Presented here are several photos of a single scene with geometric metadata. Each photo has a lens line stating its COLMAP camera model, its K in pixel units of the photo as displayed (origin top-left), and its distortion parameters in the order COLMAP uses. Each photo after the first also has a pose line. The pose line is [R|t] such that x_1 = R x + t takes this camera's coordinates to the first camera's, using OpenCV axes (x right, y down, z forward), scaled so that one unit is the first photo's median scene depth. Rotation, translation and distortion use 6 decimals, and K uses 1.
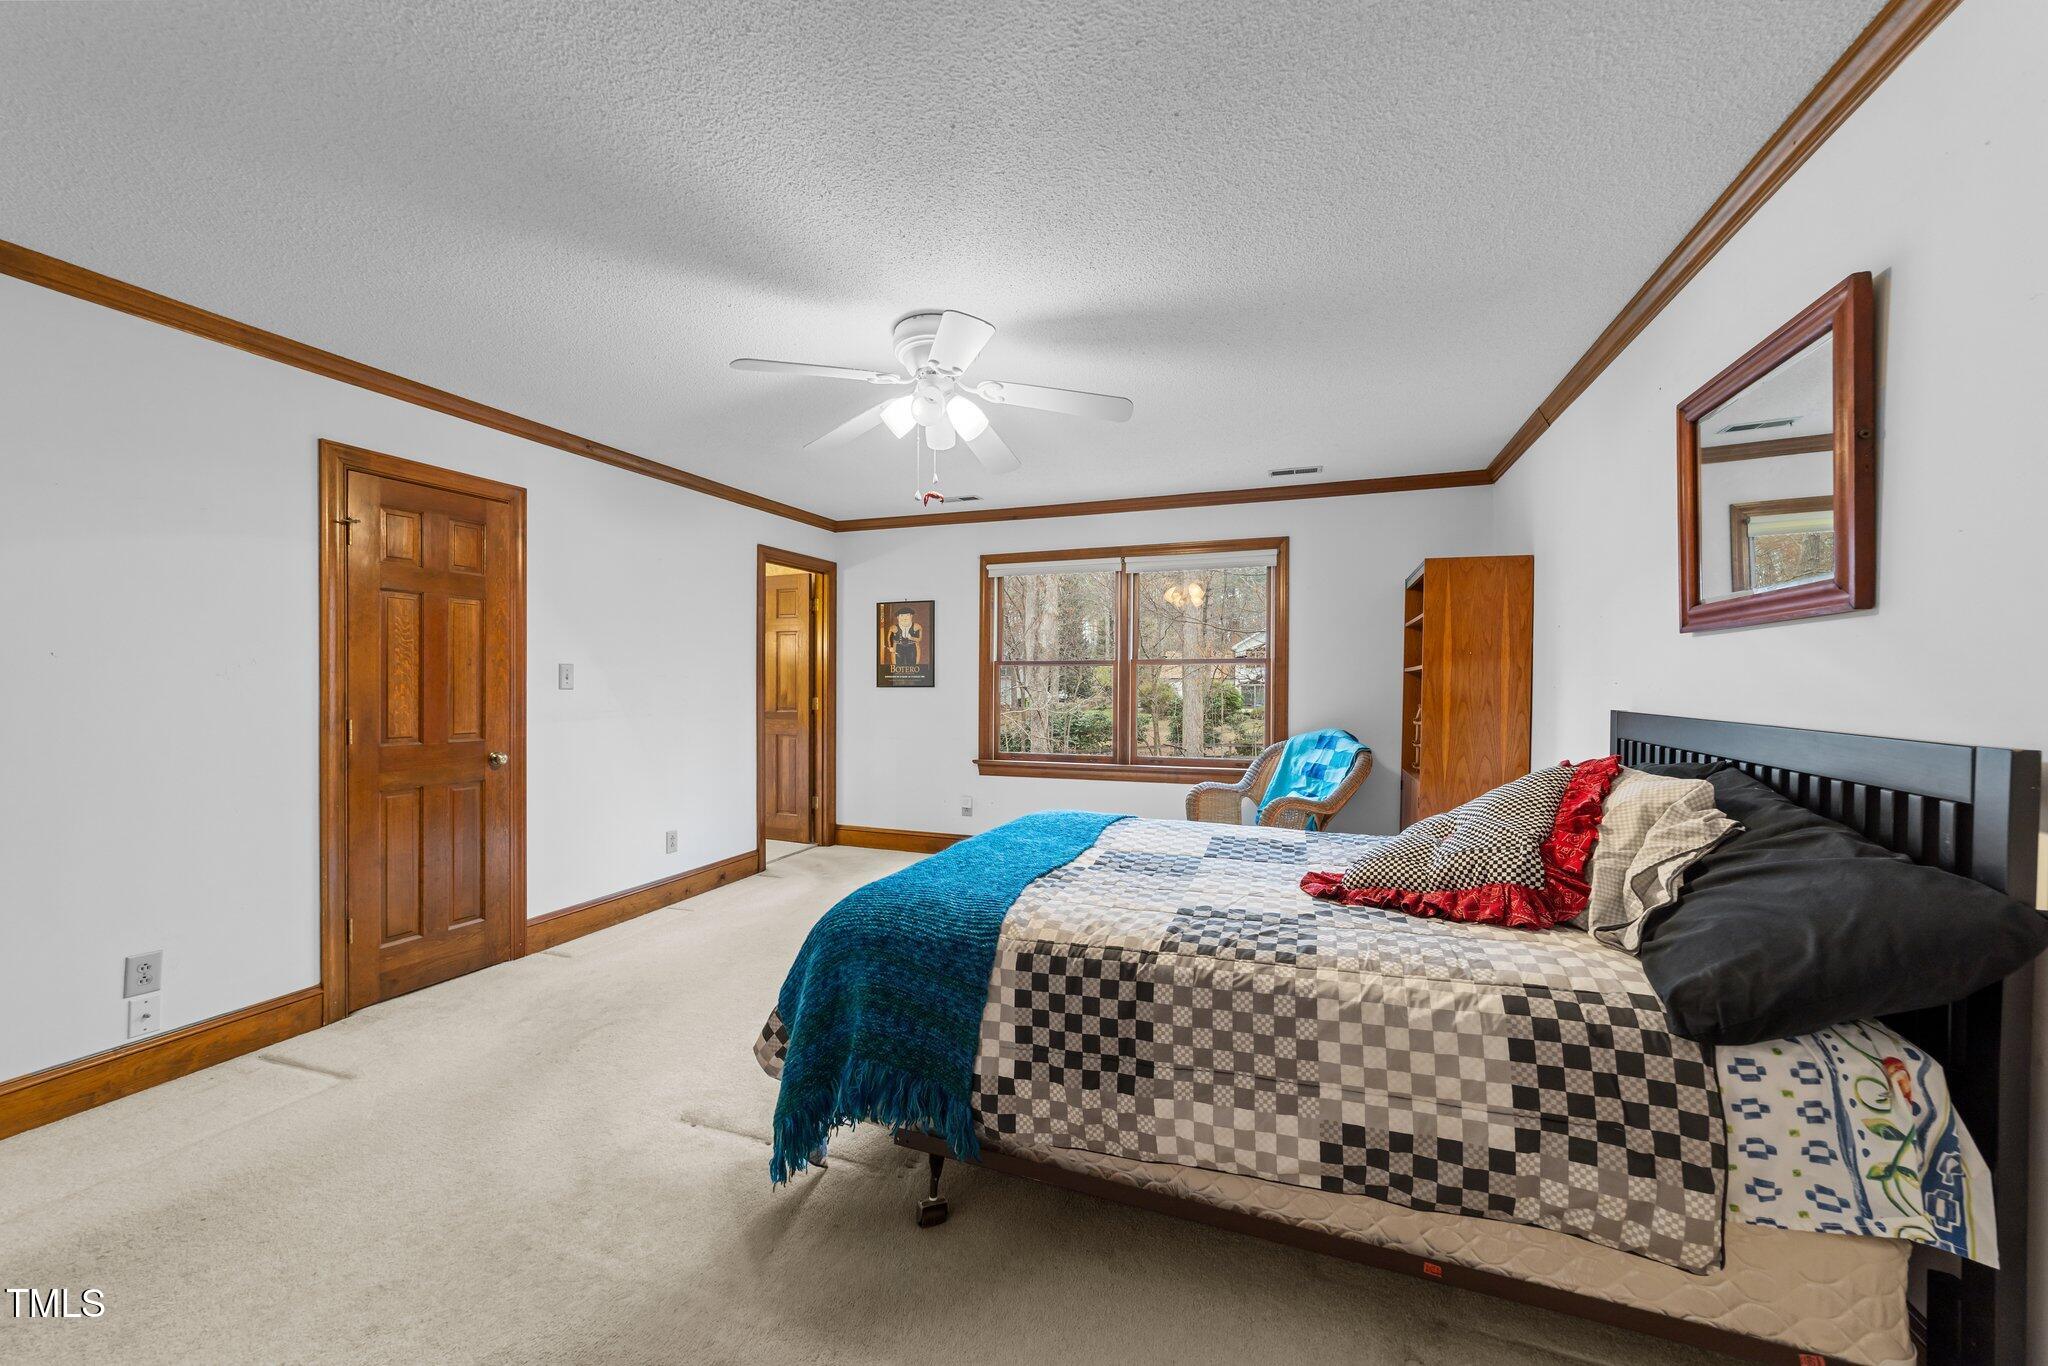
lens RADIAL K [[779.3, 0, 1025.2], [0, 779.3, 686.5], [0, 0, 1]] dist [-0.003525, 0.000594]
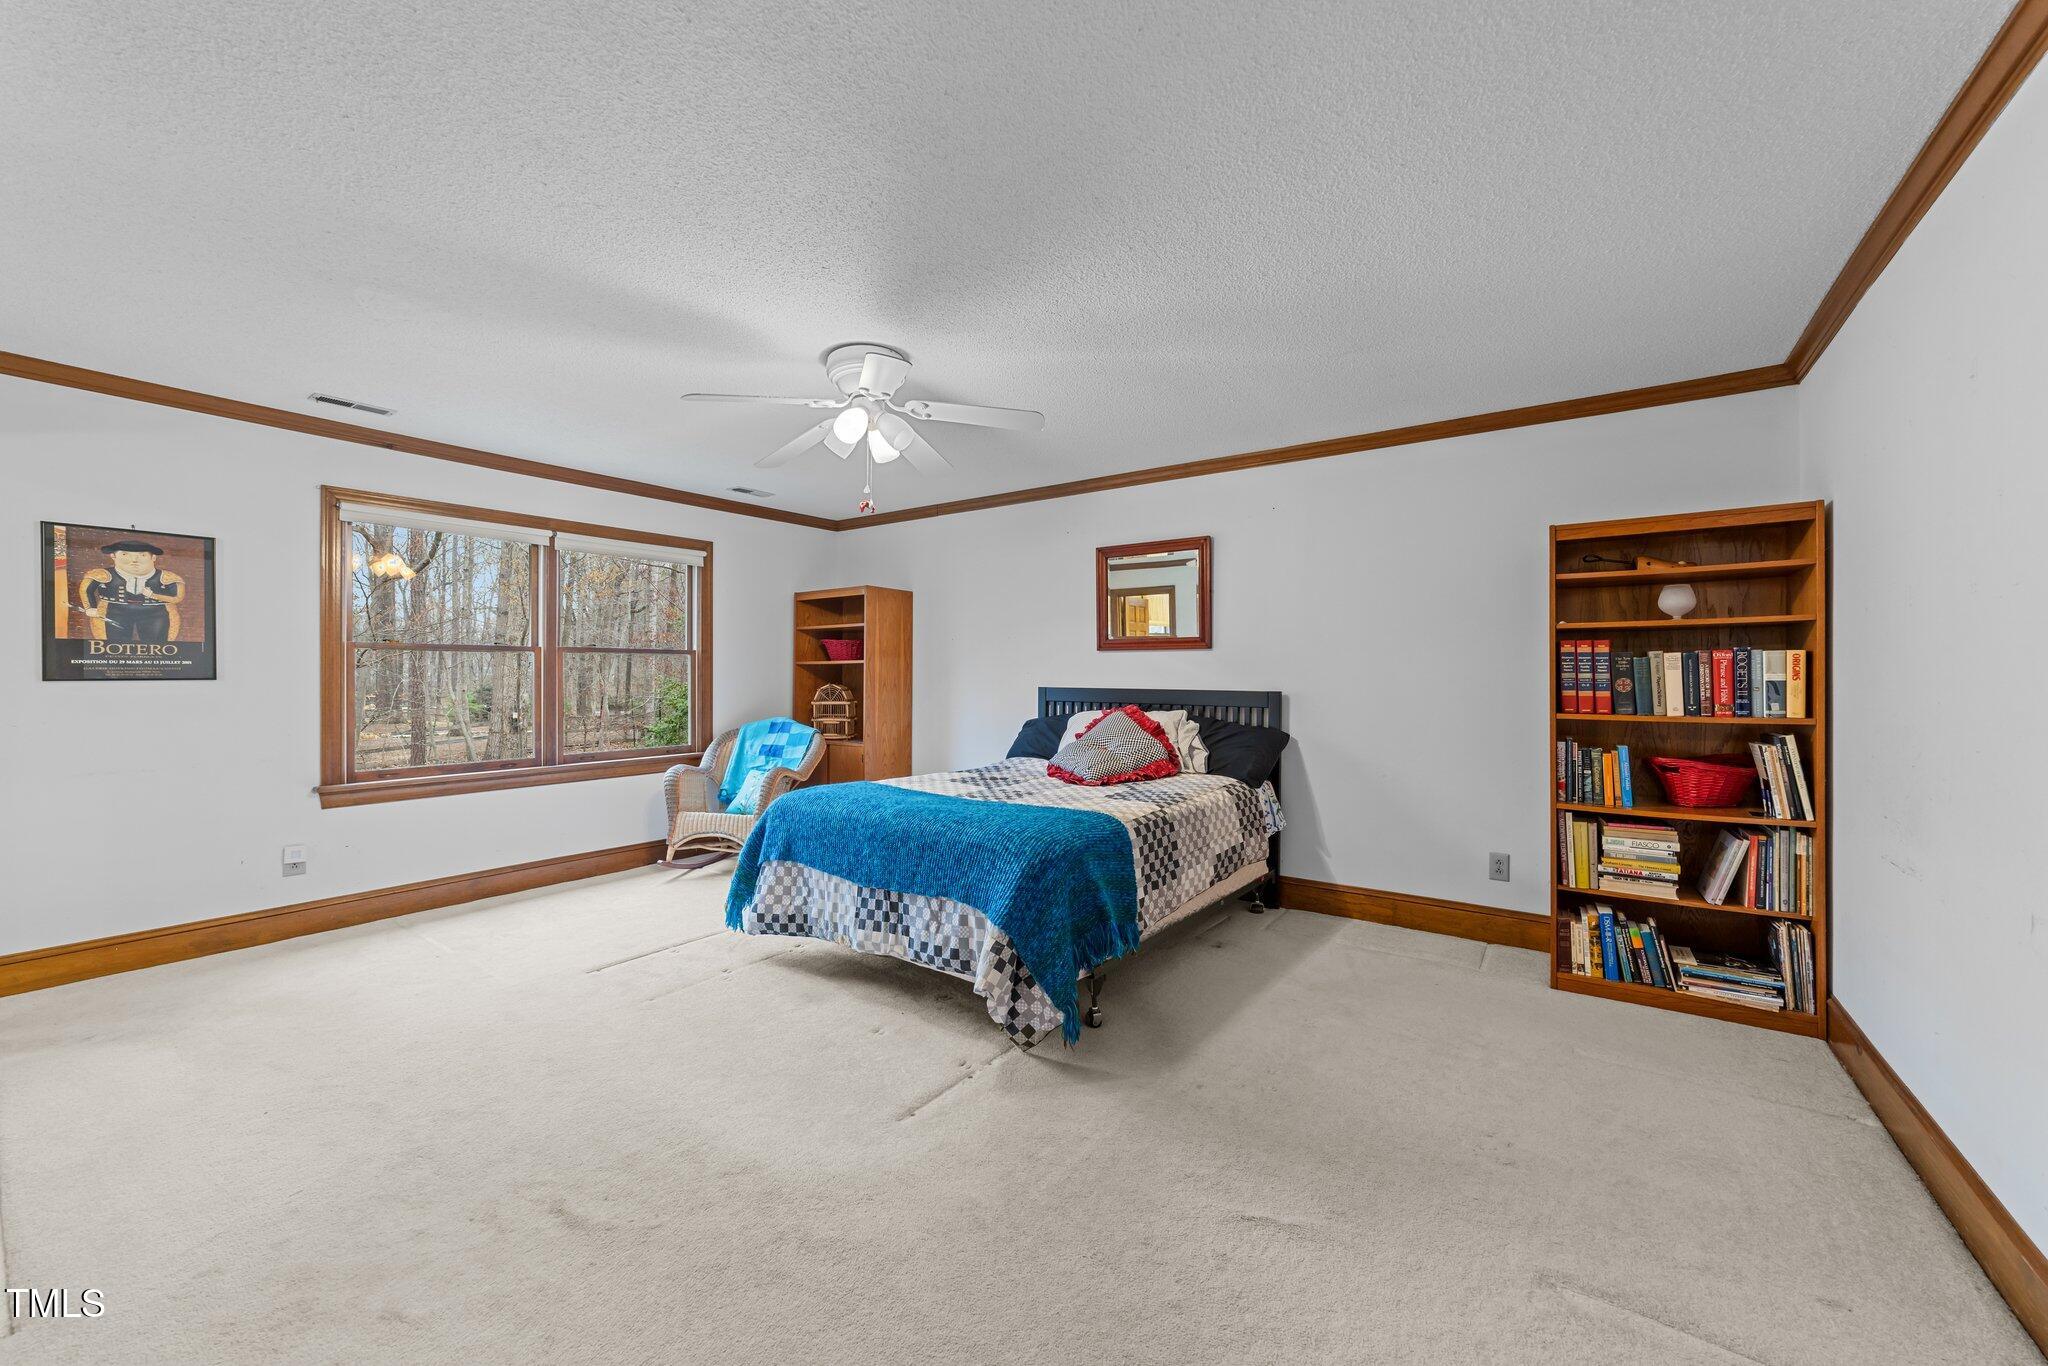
lens RADIAL K [[779.3, 0, 1025.3], [0, 779.3, 670.4], [0, 0, 1]] dist [-0.003525, 0.000594]
pose [[0.277991, 0.002879, 0.960579, -0.525614], [0.003730, 0.999985, -0.004076, -0.001980], [-0.960576, 0.004716, 0.277976, 0.223766]]
